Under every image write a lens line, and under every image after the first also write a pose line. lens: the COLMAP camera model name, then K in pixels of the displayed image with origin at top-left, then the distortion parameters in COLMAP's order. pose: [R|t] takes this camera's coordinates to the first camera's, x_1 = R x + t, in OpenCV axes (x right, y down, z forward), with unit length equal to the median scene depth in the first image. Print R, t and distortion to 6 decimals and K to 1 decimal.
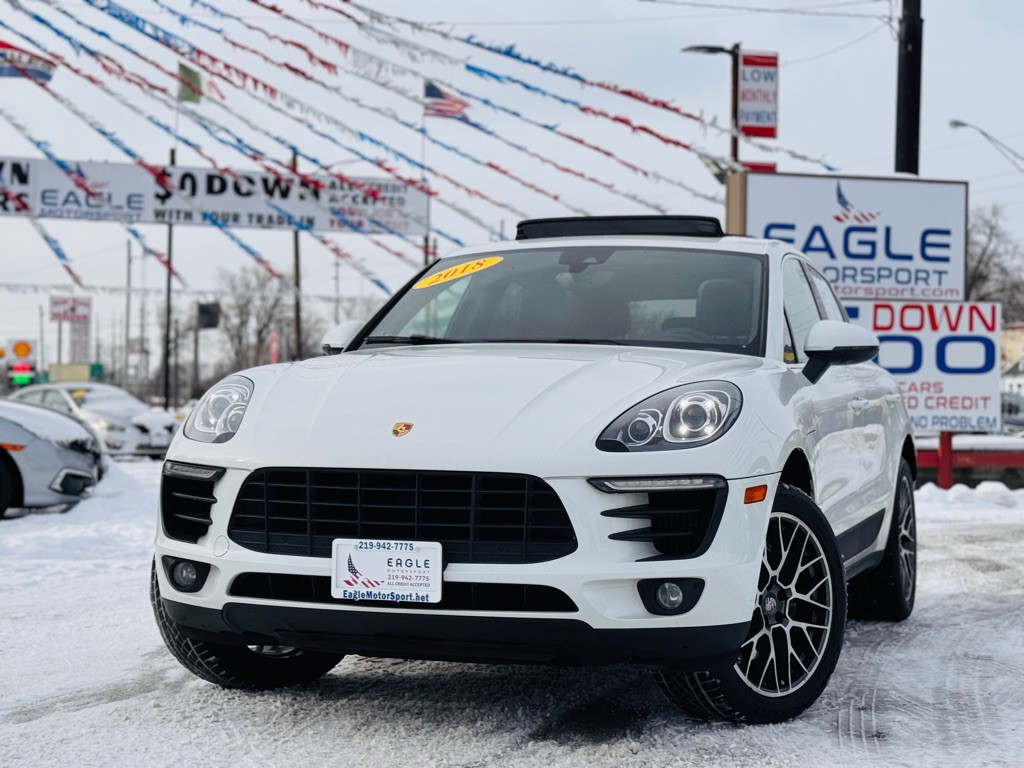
lens RADIAL K [[1913.3, 0, 512.1], [0, 1913.3, 392.7], [0, 0, 1]] dist [0.146044, 0.000000]
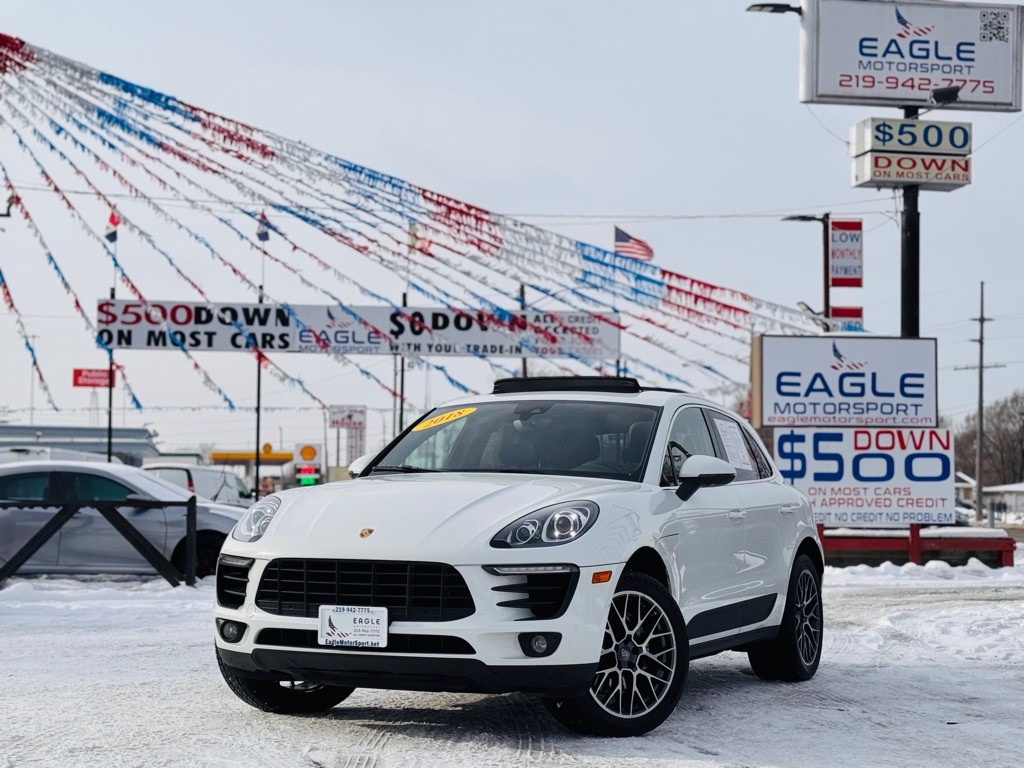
lens RADIAL K [[1913.3, 0, 504.6], [0, 1913.3, 388.3], [0, 0, 1]] dist [0.146044, 0.000000]
pose [[0.988451, -0.015992, -0.150694, 0.142497], [0.008059, 0.998556, -0.053104, -0.005251], [0.151326, 0.051276, 0.987153, -0.375829]]
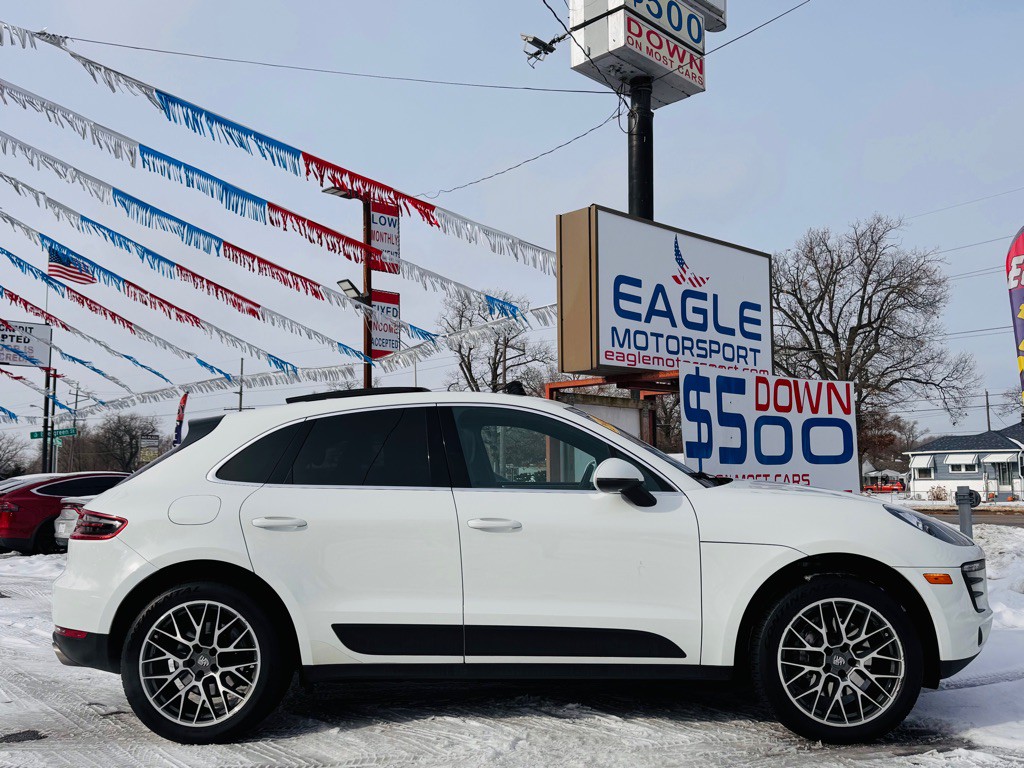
lens RADIAL K [[935.9, 0, 509.7], [0, 935.9, 392.9], [0, 0, 1]] dist [0.070441, 0.000000]
pose [[0.909149, 0.017464, 0.416104, -0.065232], [0.020219, 0.996091, -0.085983, -0.007473], [-0.415980, 0.086584, 0.905243, 0.660262]]
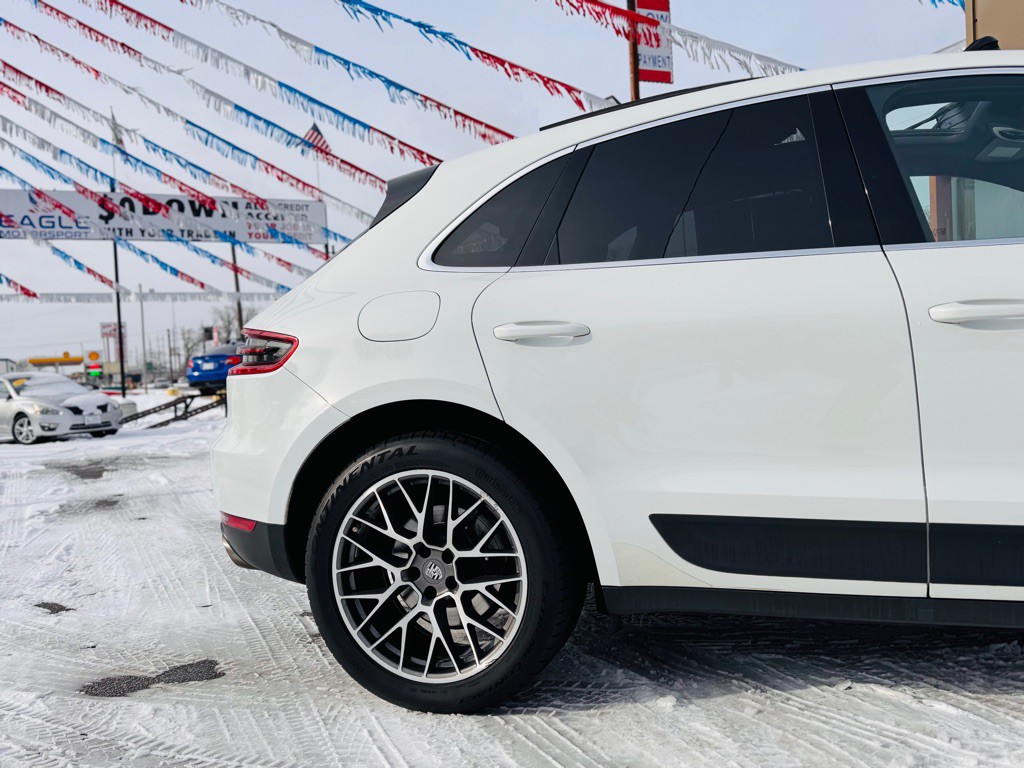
lens RADIAL K [[935.9, 0, 500.3], [0, 935.9, 385.2], [0, 0, 1]] dist [0.070441, 0.000000]
pose [[0.988642, -0.069268, 0.133373, -0.042703], [0.065587, 0.997340, 0.031805, 0.006024], [-0.135221, -0.022697, 0.990555, 0.771520]]
